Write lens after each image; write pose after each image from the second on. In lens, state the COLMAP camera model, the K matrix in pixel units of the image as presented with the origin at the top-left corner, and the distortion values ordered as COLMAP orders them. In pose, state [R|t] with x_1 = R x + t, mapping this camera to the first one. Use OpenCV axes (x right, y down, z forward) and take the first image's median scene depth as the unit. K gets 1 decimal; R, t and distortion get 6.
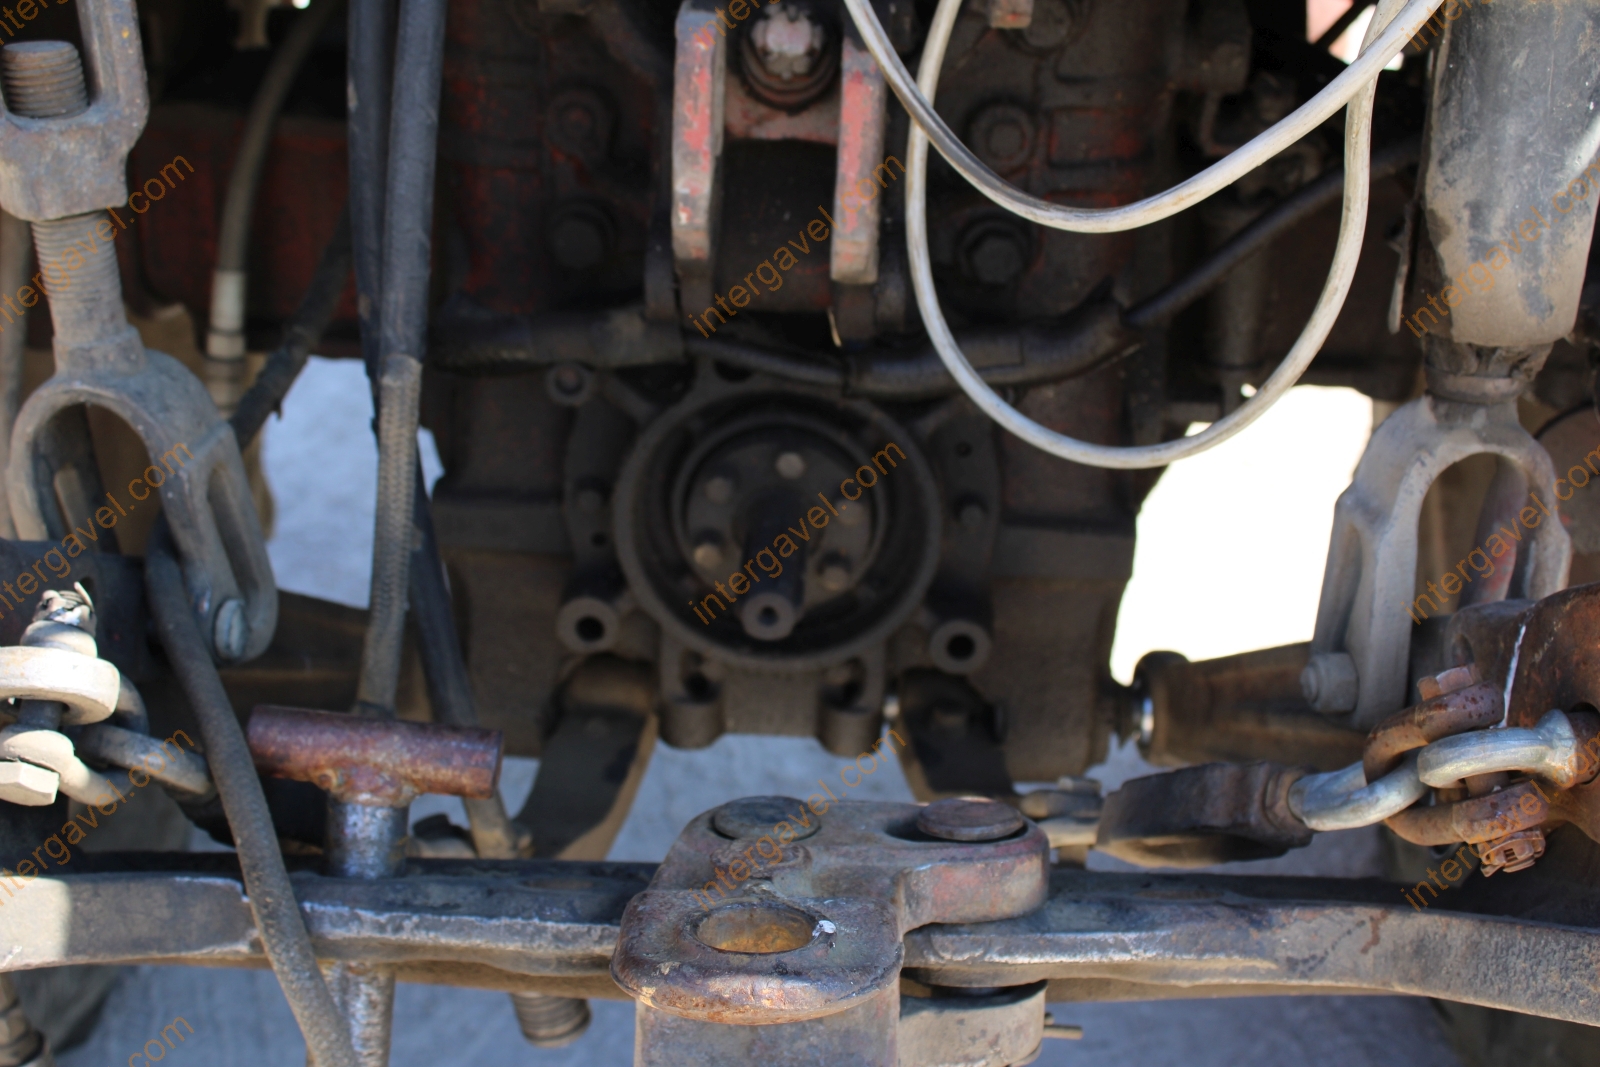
lens RADIAL K [[1982.3, 0, 800.0], [0, 1982.3, 528.2], [0, 0, 1]] dist [-0.023575, 0.000000]
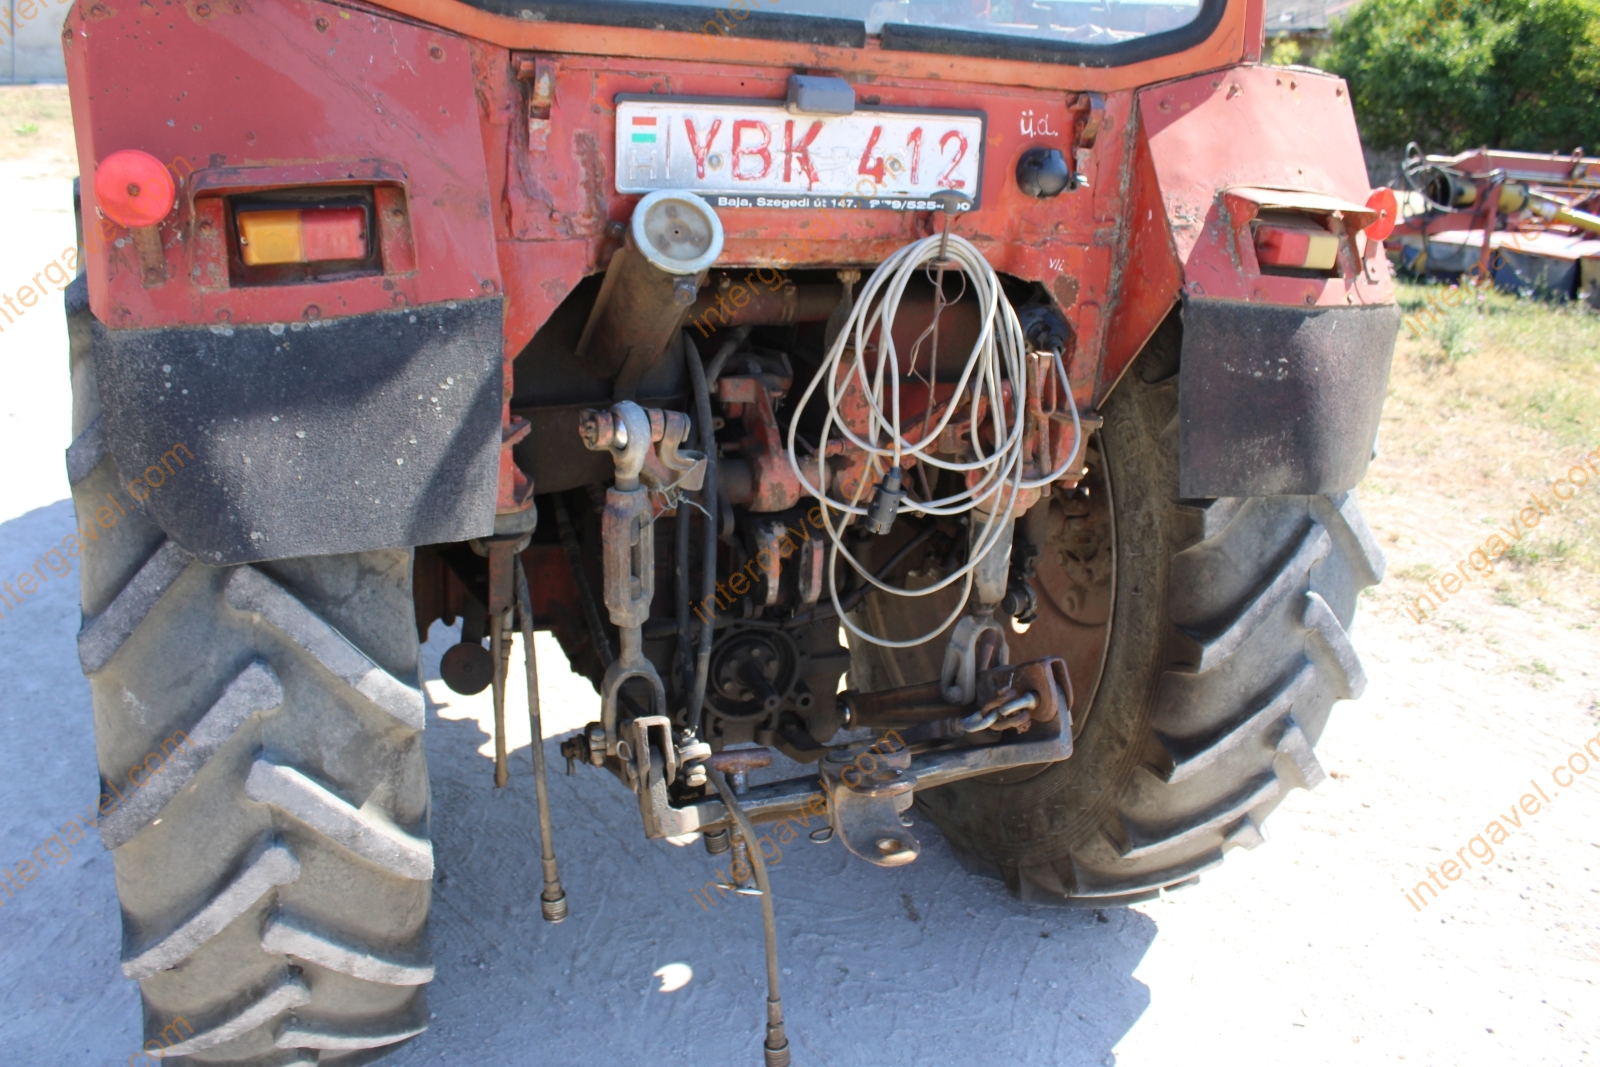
lens RADIAL K [[1333.8, 0, 793.0], [0, 1333.8, 528.9], [0, 0, 1]] dist [-0.162164, 0.143000]
pose [[0.913807, -0.123350, 0.386965, -1.033062], [0.141537, 0.989756, -0.018739, -0.248782], [-0.380689, 0.071894, 0.921904, -1.325962]]
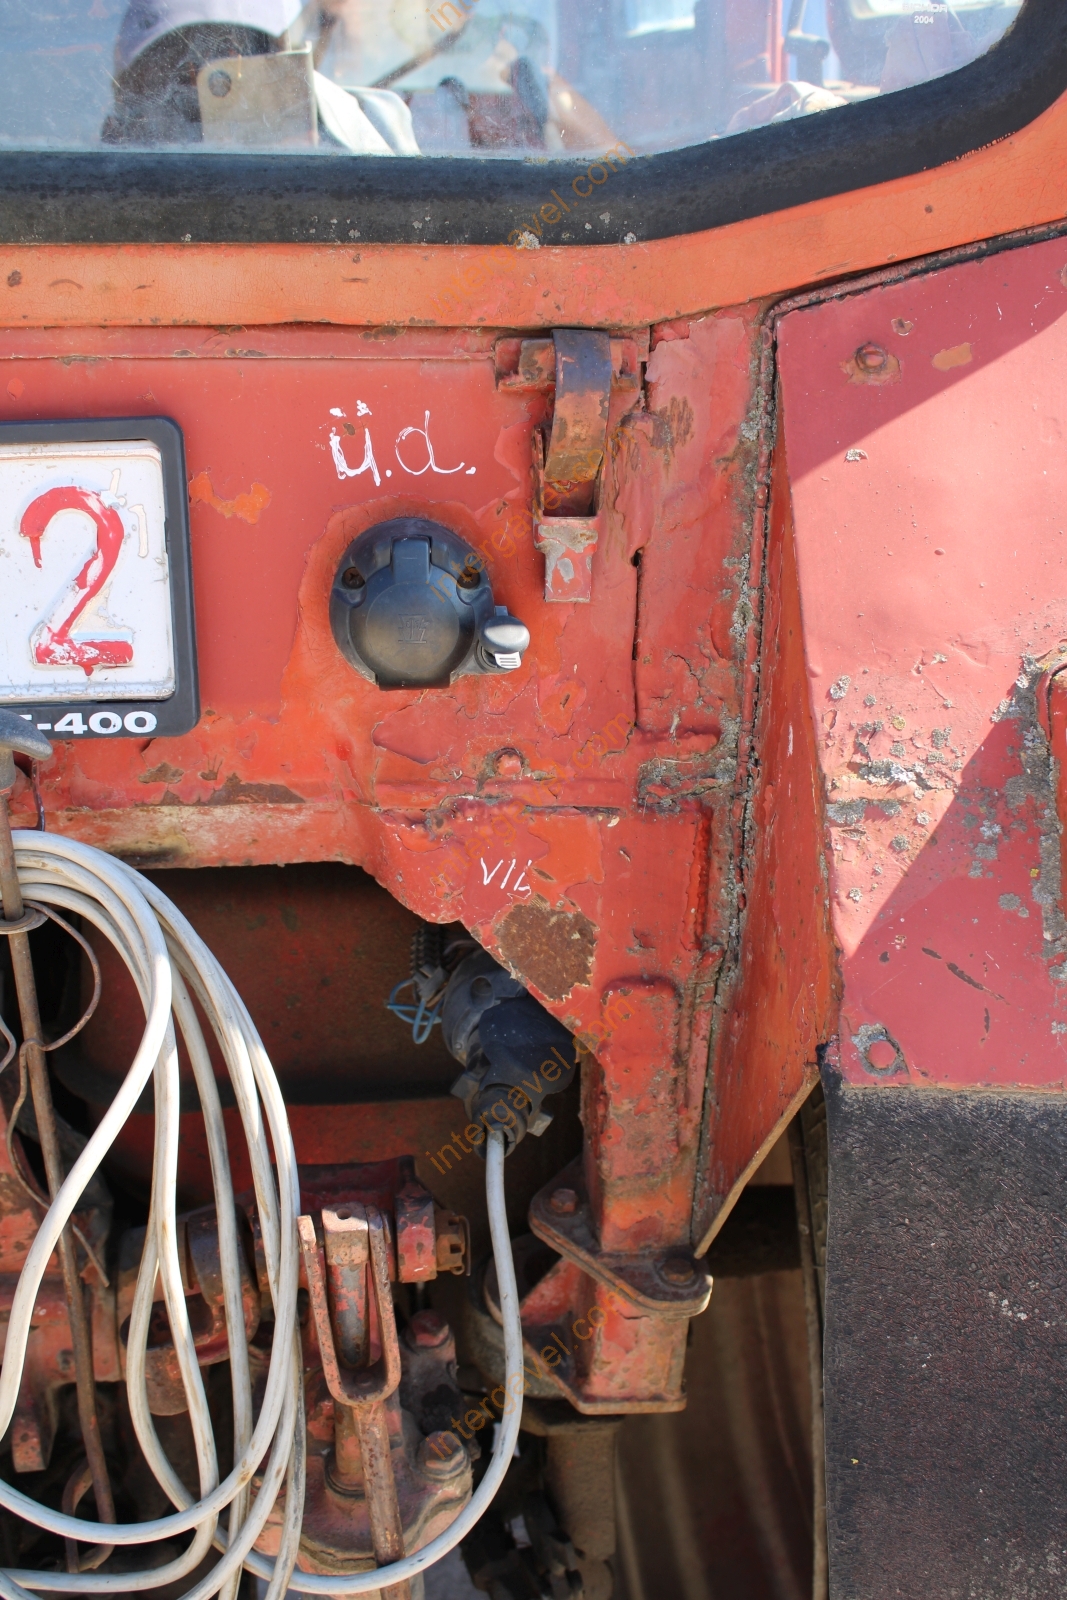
lens RADIAL K [[1719.9, 0, 529.4], [0, 1719.9, 794.2], [0, 0, 1]] dist [-0.085095, 0.000000]
pose [[0.986826, -0.083955, 0.138295, 0.364049], [0.086996, 0.996079, -0.016084, -0.765035], [-0.136402, 0.027903, 0.990261, -0.250012]]
